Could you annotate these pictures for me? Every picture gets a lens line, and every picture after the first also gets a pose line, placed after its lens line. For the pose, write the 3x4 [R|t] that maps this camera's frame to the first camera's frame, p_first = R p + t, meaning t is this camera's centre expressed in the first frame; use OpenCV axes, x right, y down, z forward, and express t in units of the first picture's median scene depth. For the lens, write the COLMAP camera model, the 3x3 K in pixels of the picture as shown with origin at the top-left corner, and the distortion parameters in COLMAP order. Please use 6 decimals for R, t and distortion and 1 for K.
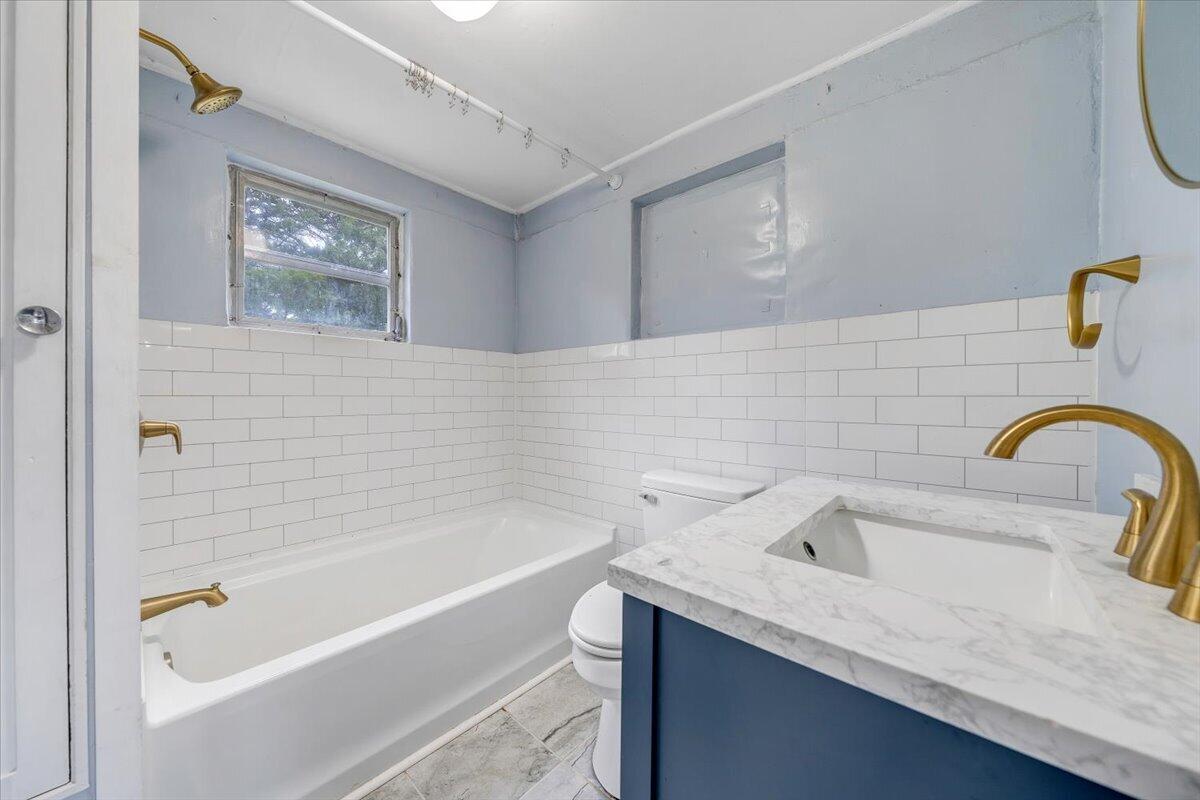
lens RADIAL K [[409.4, 0, 589.7], [0, 409.4, 397.7], [0, 0, 1]] dist [-0.001462, -0.000012]
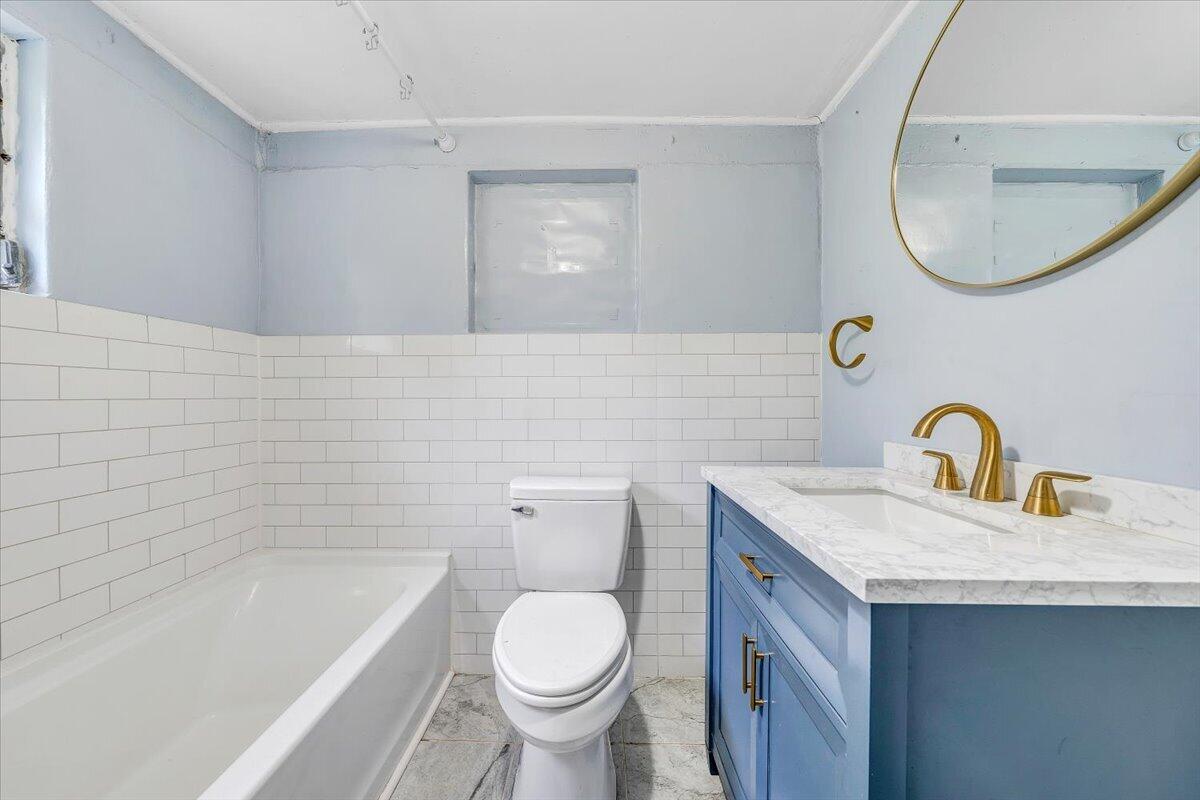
lens RADIAL K [[409.4, 0, 589.7], [0, 409.4, 397.7], [0, 0, 1]] dist [-0.001462, -0.000012]
pose [[0.762440, -0.005529, 0.647035, -0.670790], [0.005266, 0.999983, 0.002340, -0.011942], [-0.647037, 0.001623, 0.762457, 0.441104]]
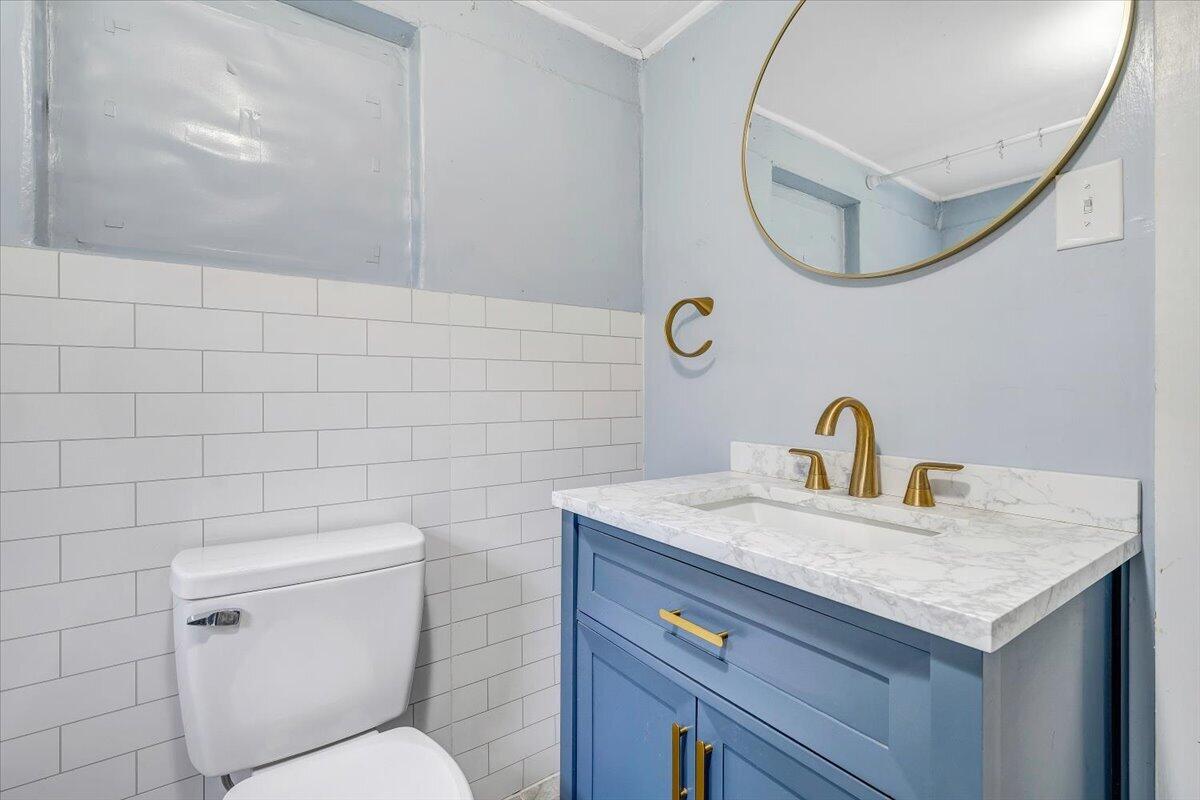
lens RADIAL K [[540.5, 0, 590.9], [0, 540.5, 390.7], [0, 0, 1]] dist [0.000450, -0.000322]
pose [[0.236773, -0.002922, 0.971561, -0.681959], [0.003923, 0.999990, 0.002051, -0.010069], [-0.971557, 0.003326, 0.236782, 0.937806]]
